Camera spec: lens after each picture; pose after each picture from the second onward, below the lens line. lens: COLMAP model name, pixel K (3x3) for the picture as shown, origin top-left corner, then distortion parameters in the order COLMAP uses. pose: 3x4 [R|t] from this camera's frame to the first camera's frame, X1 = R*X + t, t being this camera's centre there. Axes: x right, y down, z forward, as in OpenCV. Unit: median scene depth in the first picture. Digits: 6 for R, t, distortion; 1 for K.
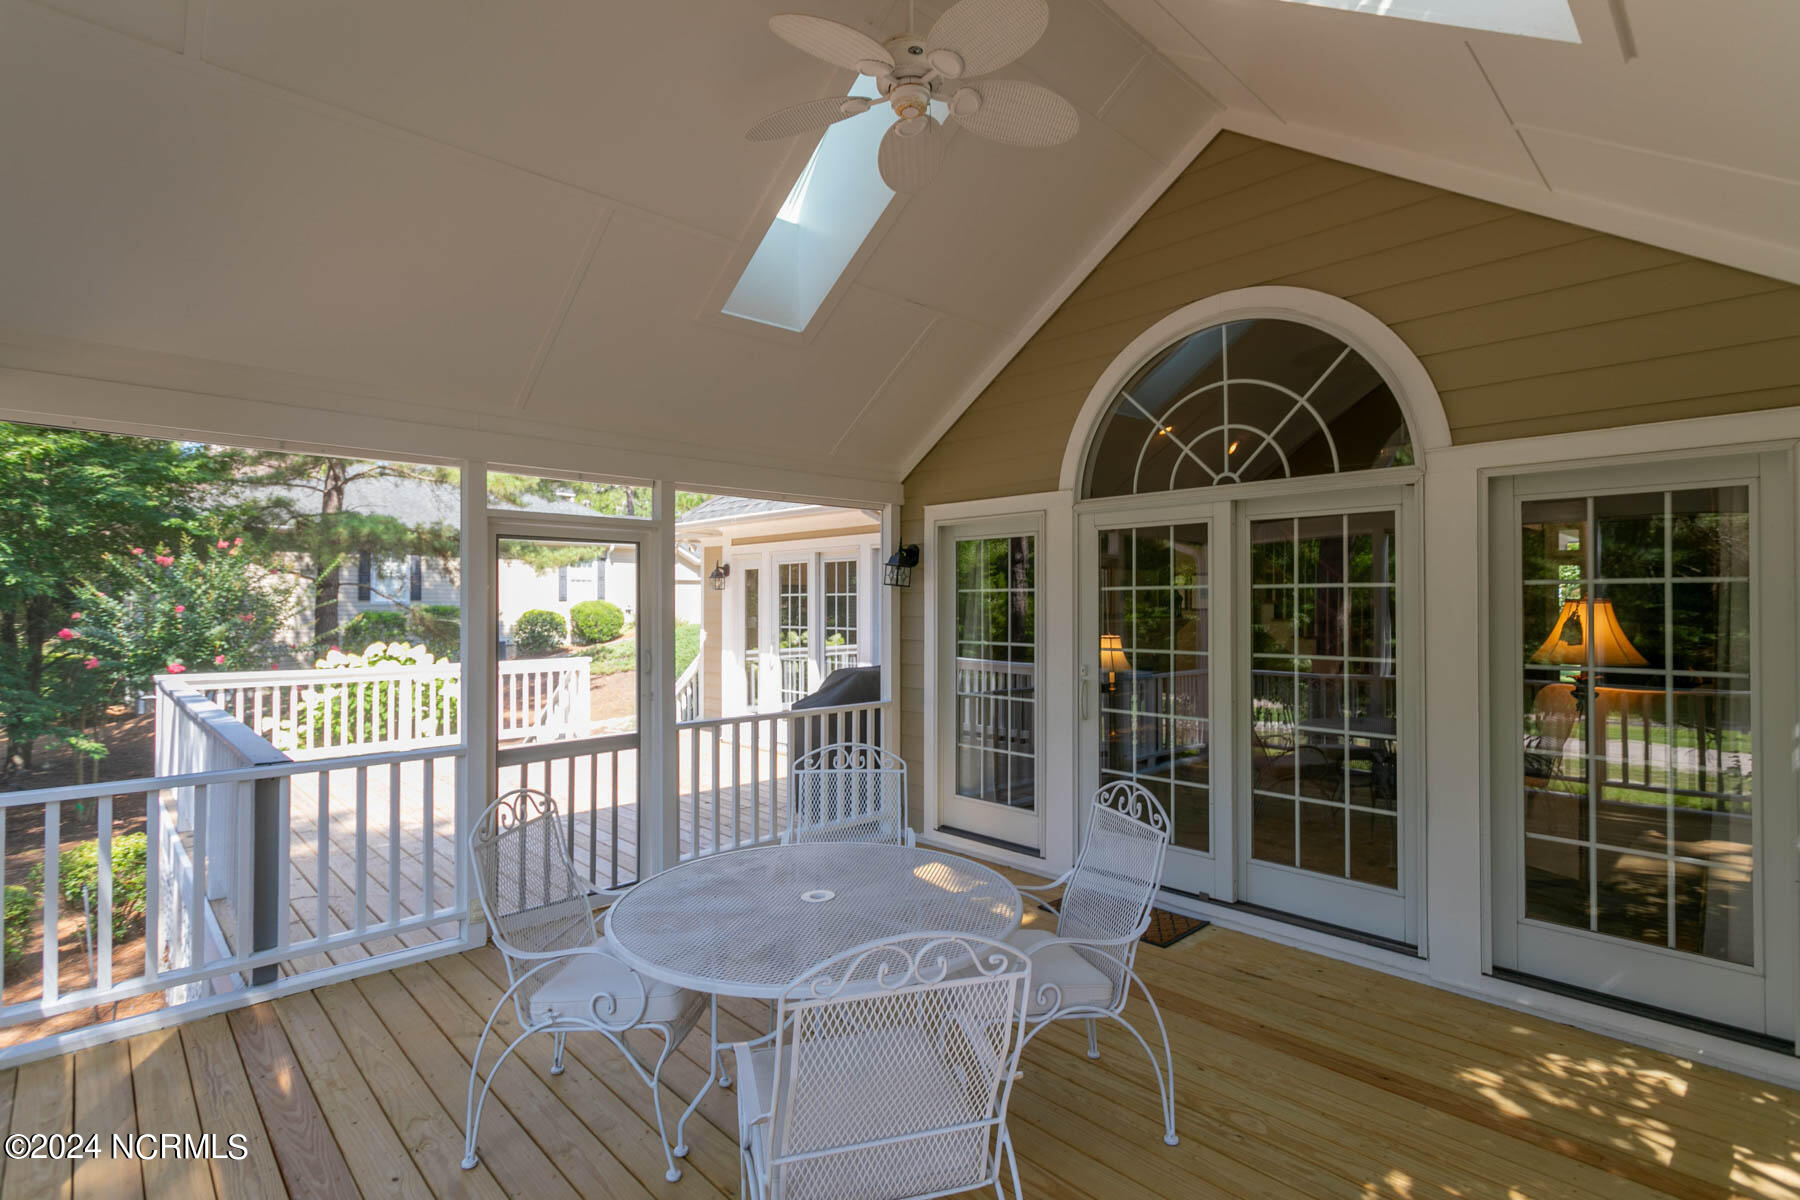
lens RADIAL K [[854.4, 0, 903.4], [0, 854.4, 602.1], [0, 0, 1]] dist [0.002539, 0.000117]
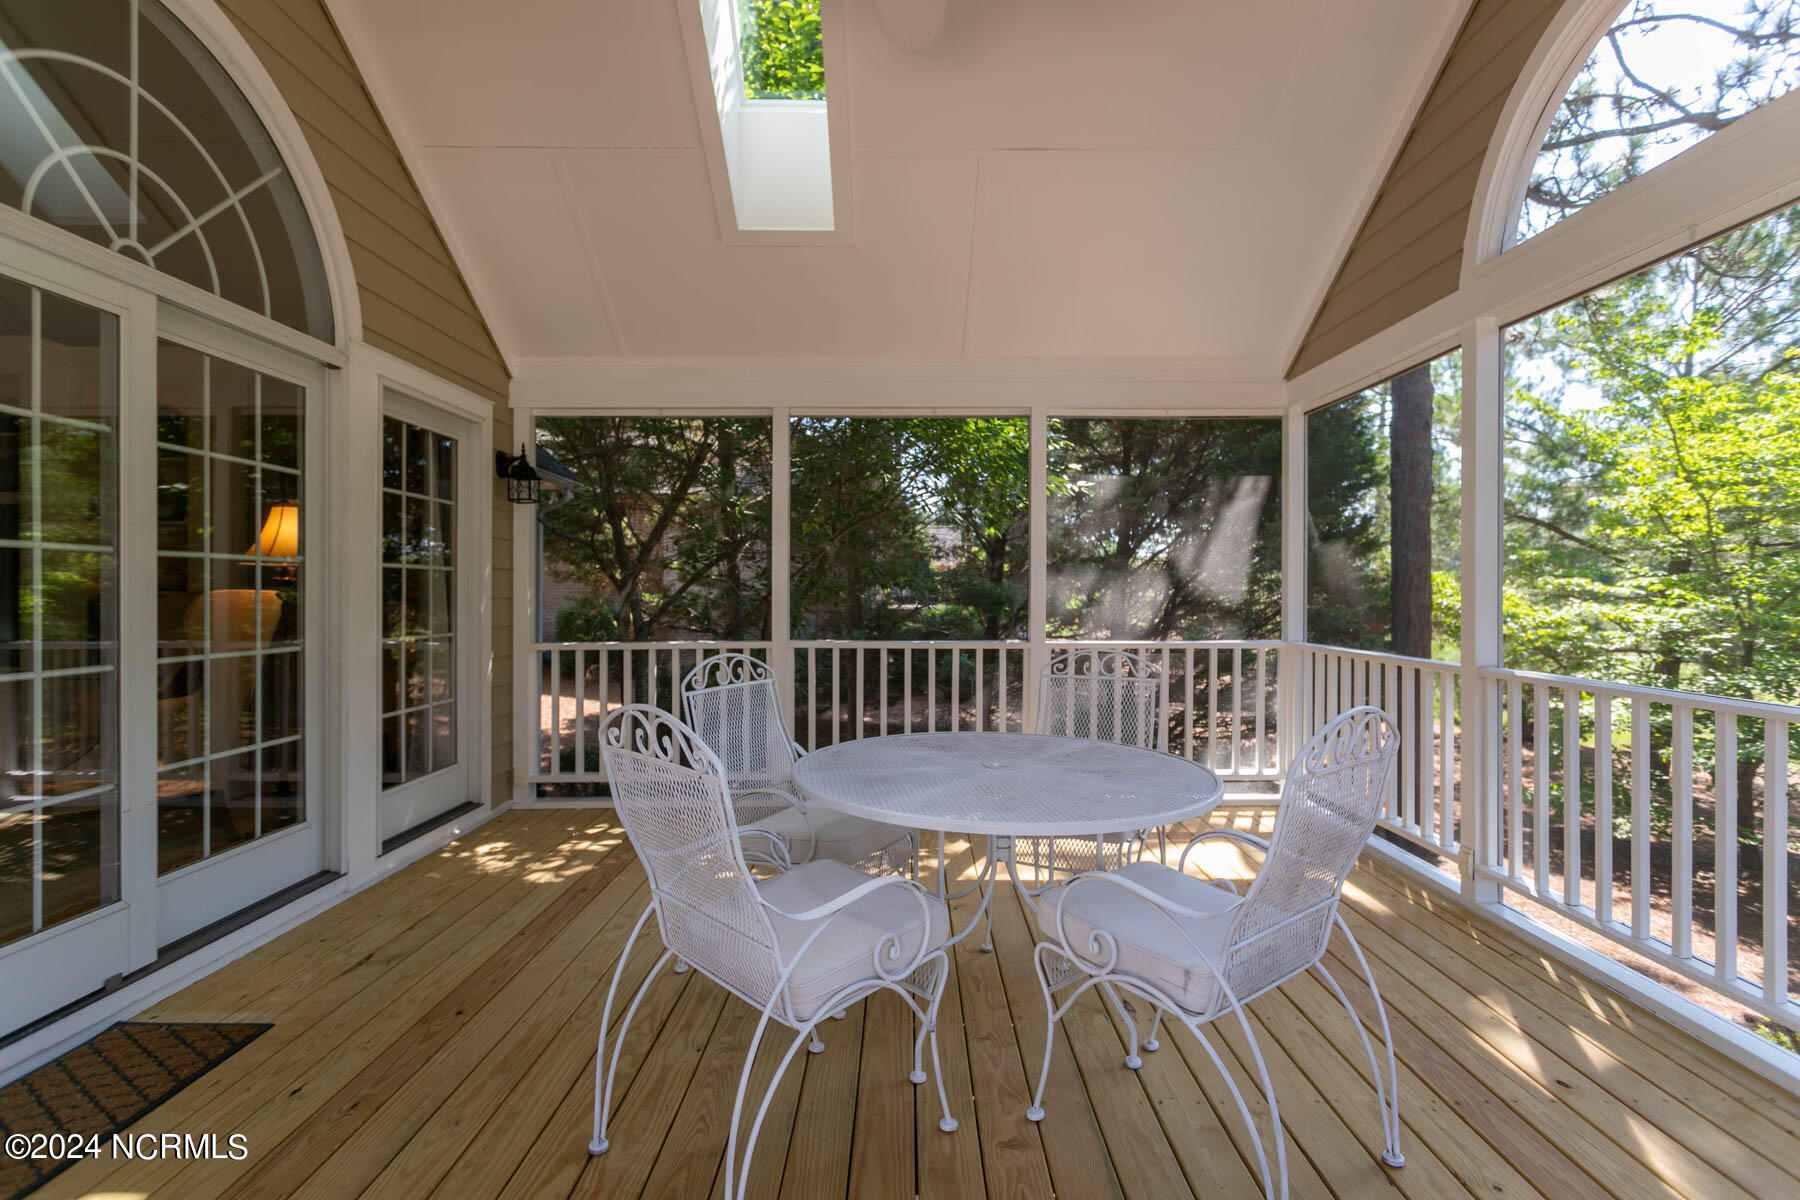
lens RADIAL K [[854.4, 0, 896.8], [0, 854.4, 588.4], [0, 0, 1]] dist [0.002539, 0.000117]
pose [[-0.716643, -0.001512, 0.697439, -0.456847], [-0.009899, 0.999919, -0.008003, 0.097005], [-0.697370, -0.012639, -0.716600, 1.182857]]
